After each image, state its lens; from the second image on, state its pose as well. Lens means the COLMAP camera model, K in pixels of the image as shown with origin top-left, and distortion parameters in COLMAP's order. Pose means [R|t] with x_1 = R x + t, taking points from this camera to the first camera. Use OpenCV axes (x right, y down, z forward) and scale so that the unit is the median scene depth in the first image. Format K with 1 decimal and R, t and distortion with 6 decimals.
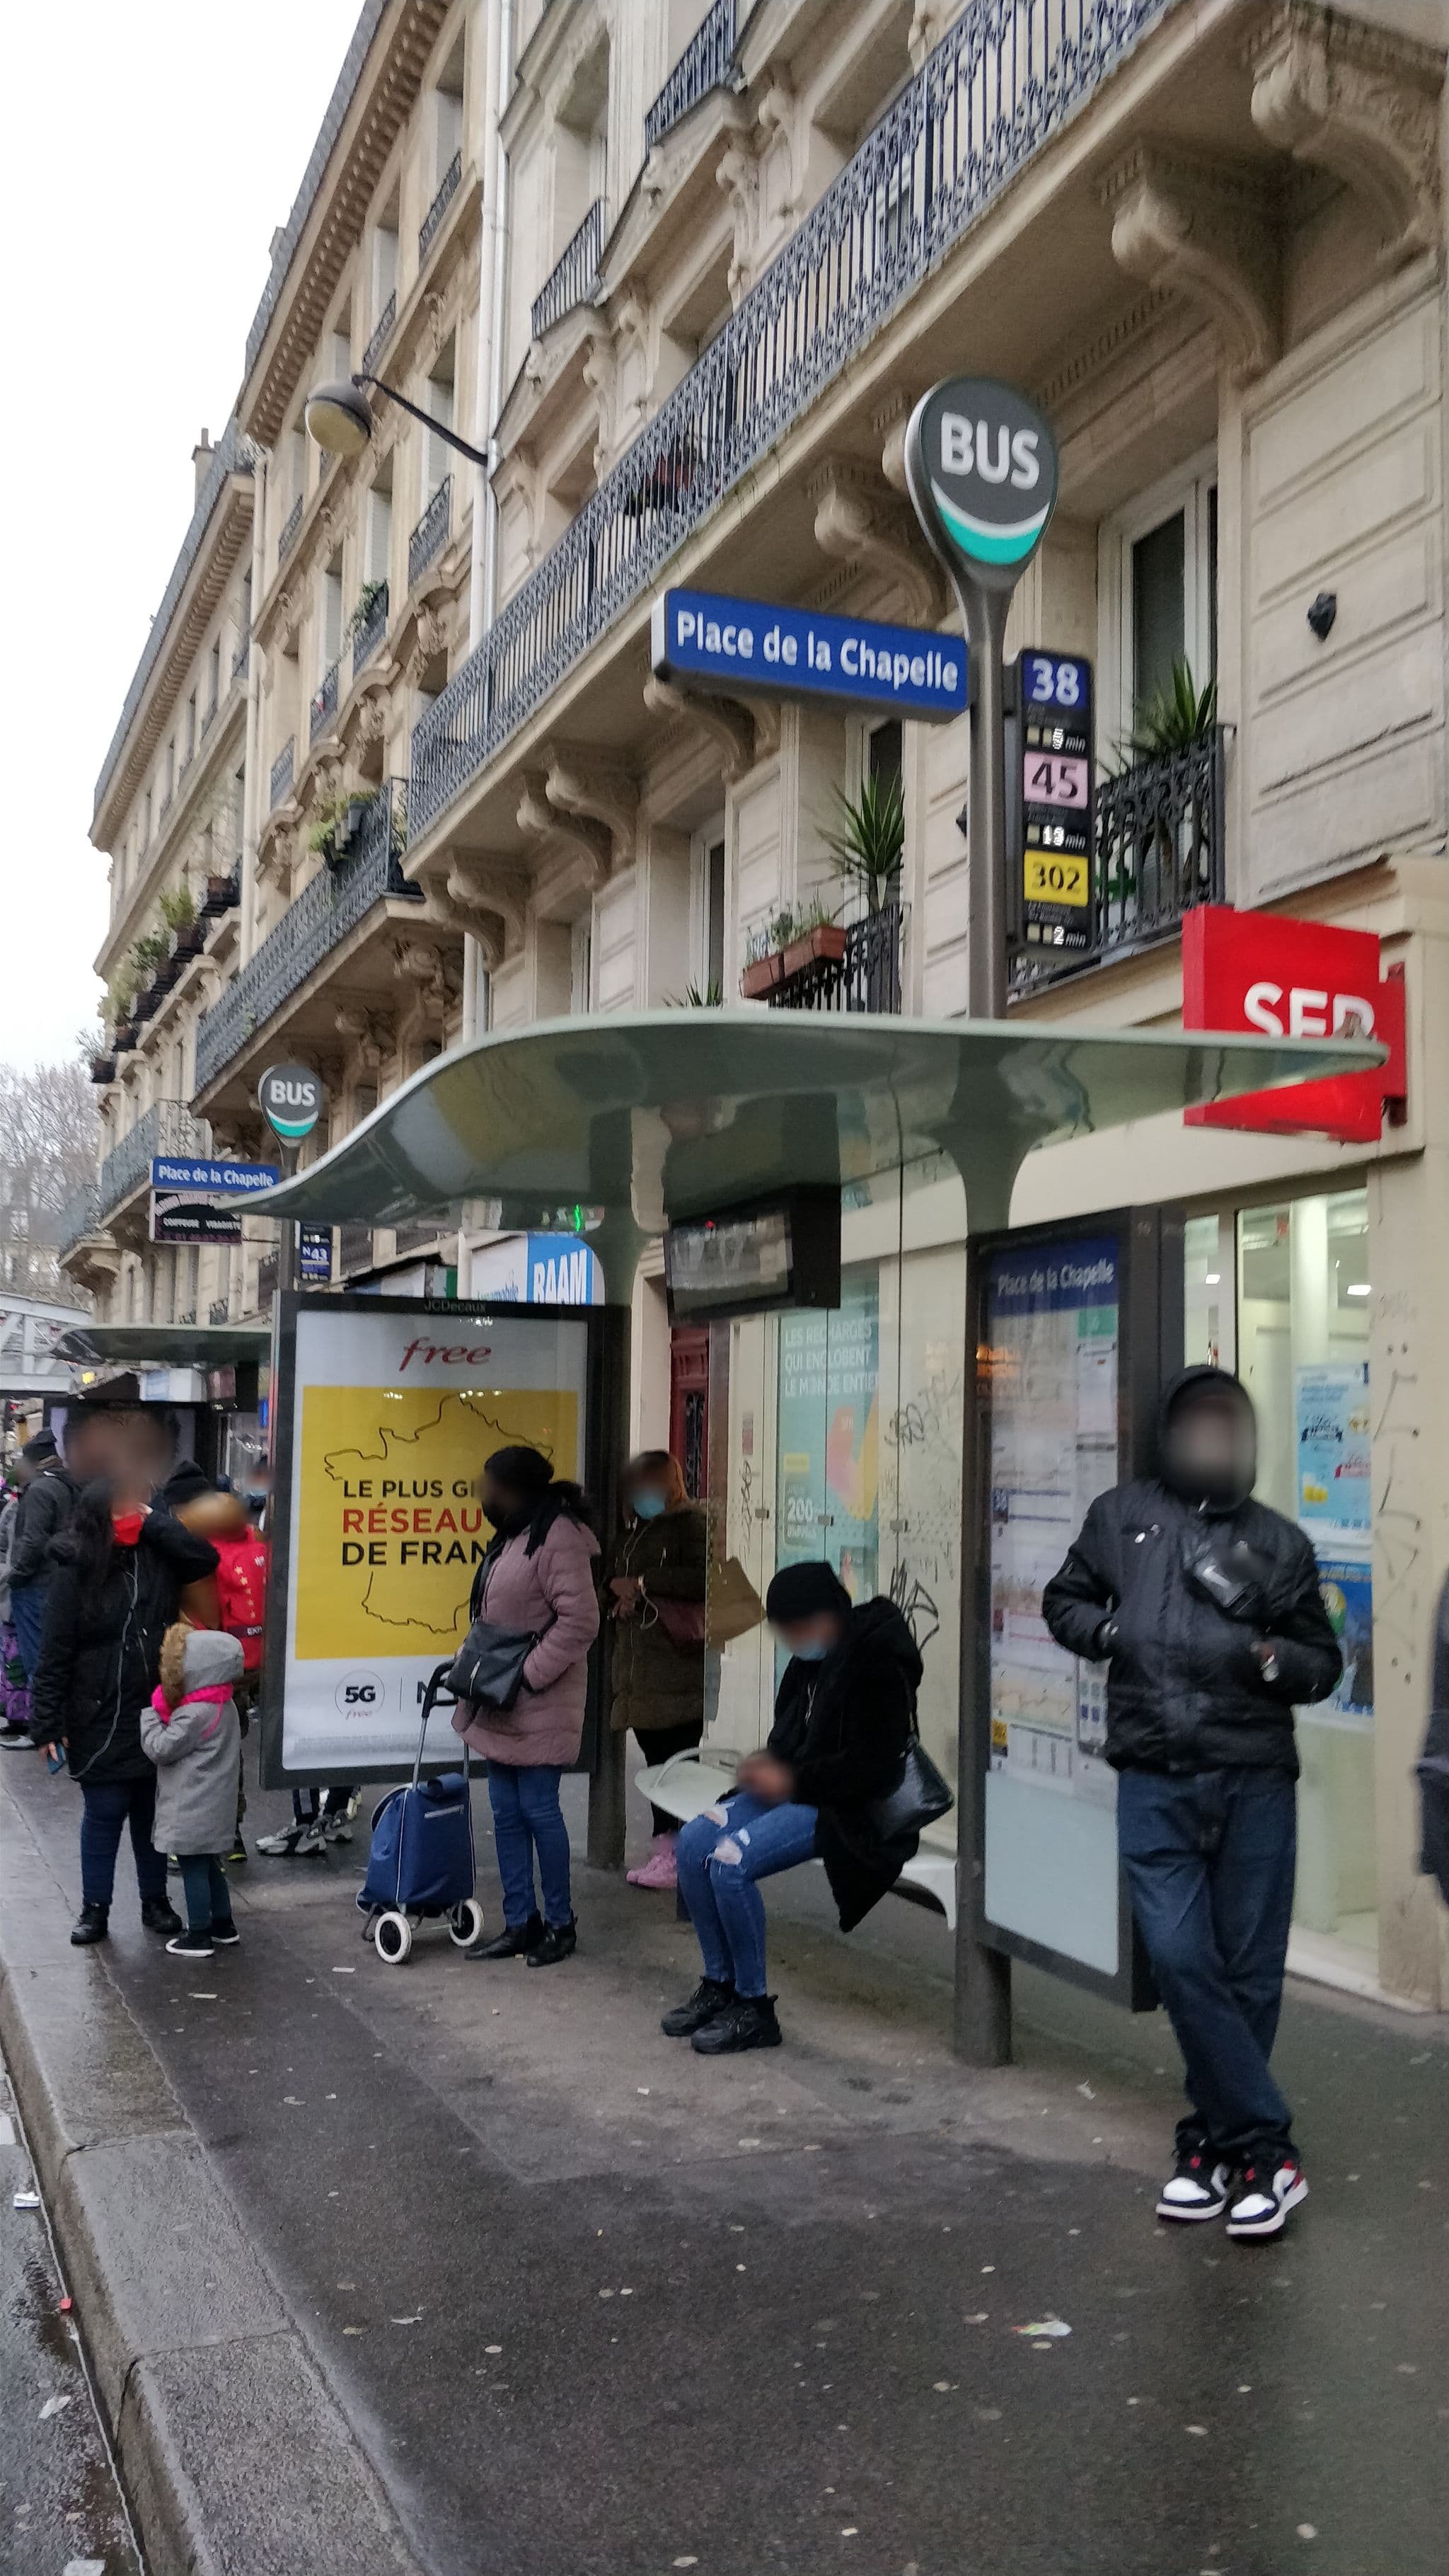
lens RADIAL K [[1964.4, 0, 728.7], [0, 1964.4, 1385.7], [0, 0, 1]] dist [-0.011738, -0.005680]
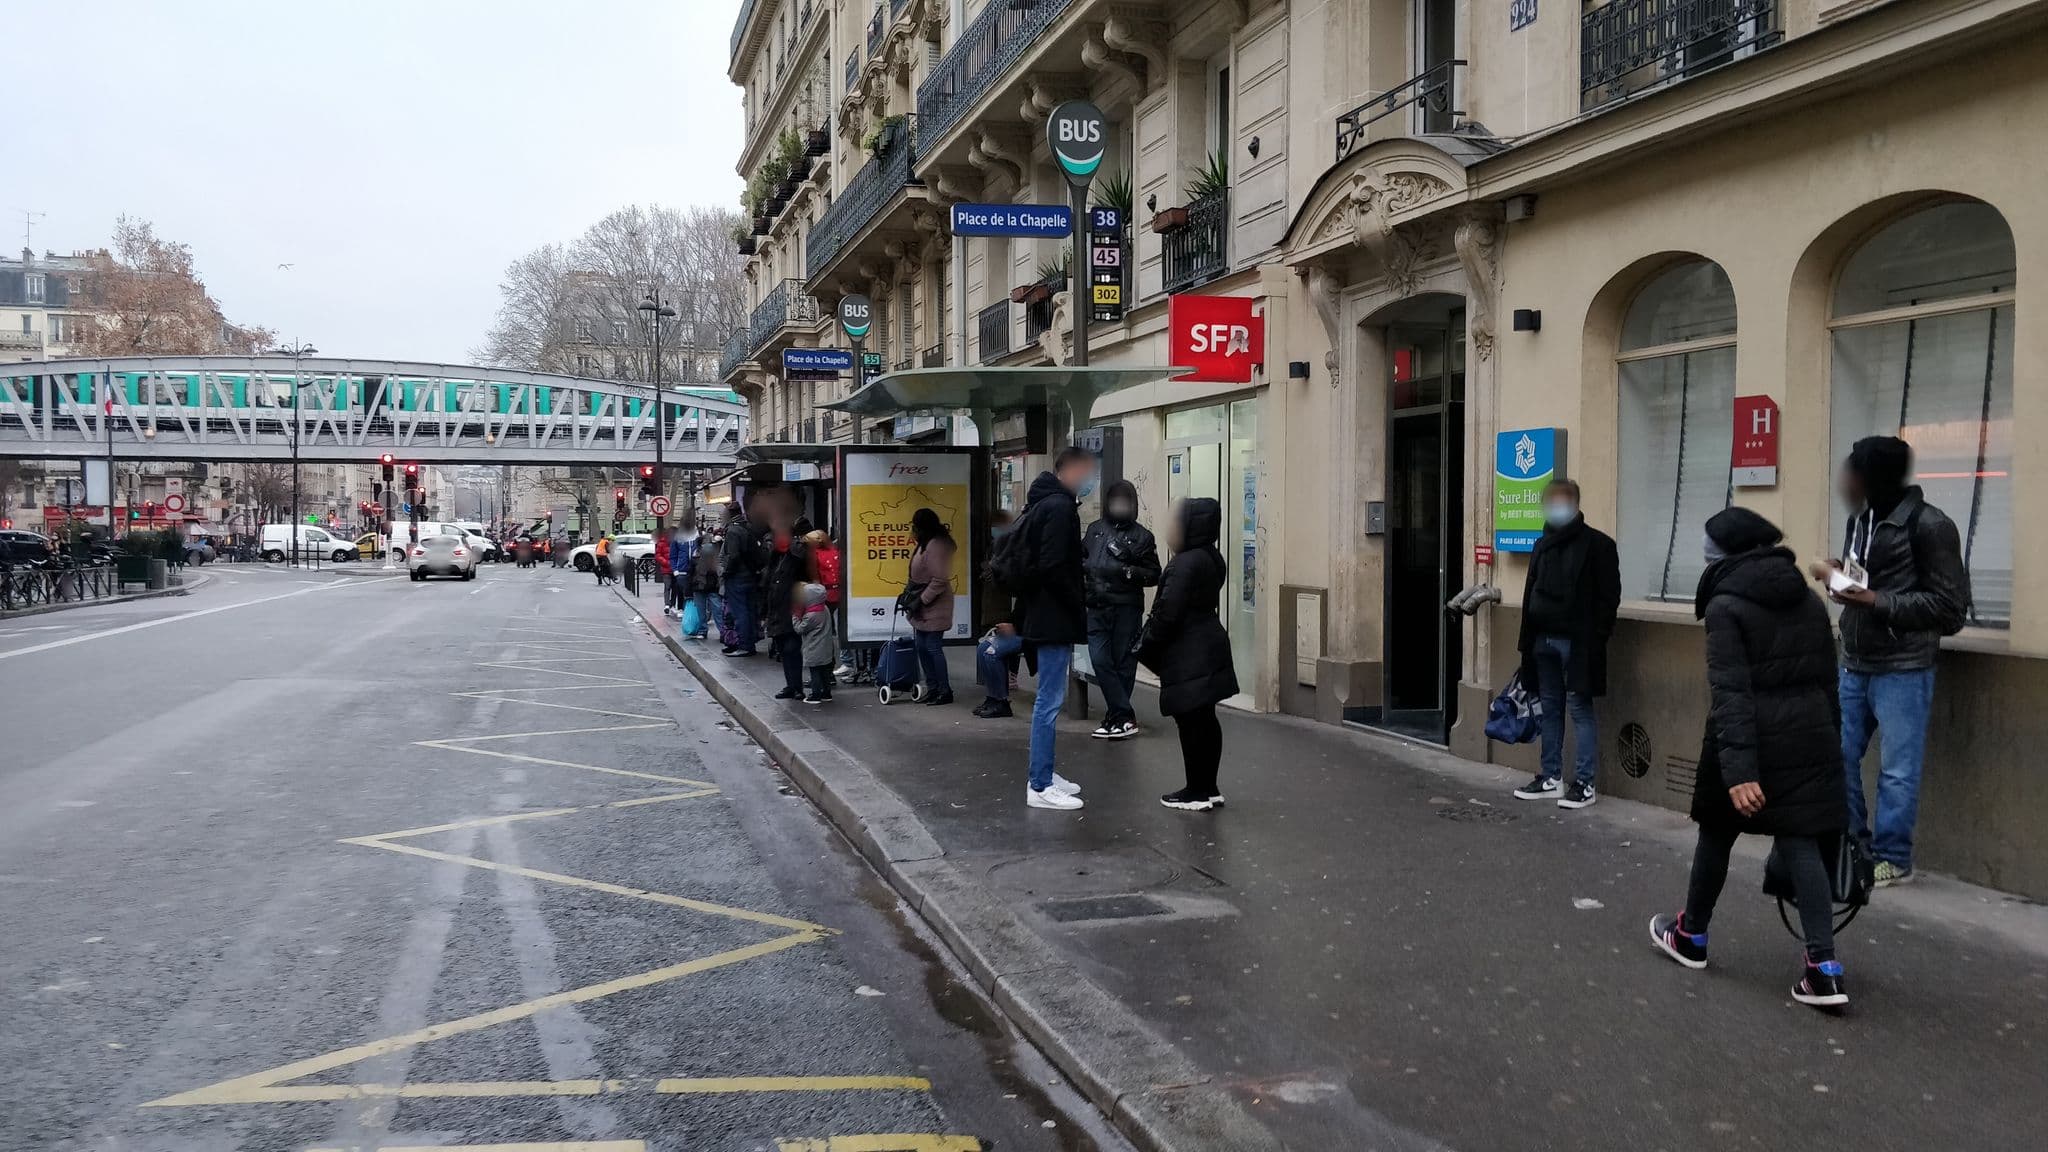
lens RADIAL K [[1562.0, 0, 1024.0], [0, 1562.0, 576.0], [0, 0, 1]] dist [-0.011738, -0.005680]
pose [[0.990063, -0.021121, -0.139027, 0.107695], [0.033244, 0.995786, 0.085464, -0.019225], [0.136636, -0.089237, 0.986594, -0.362641]]
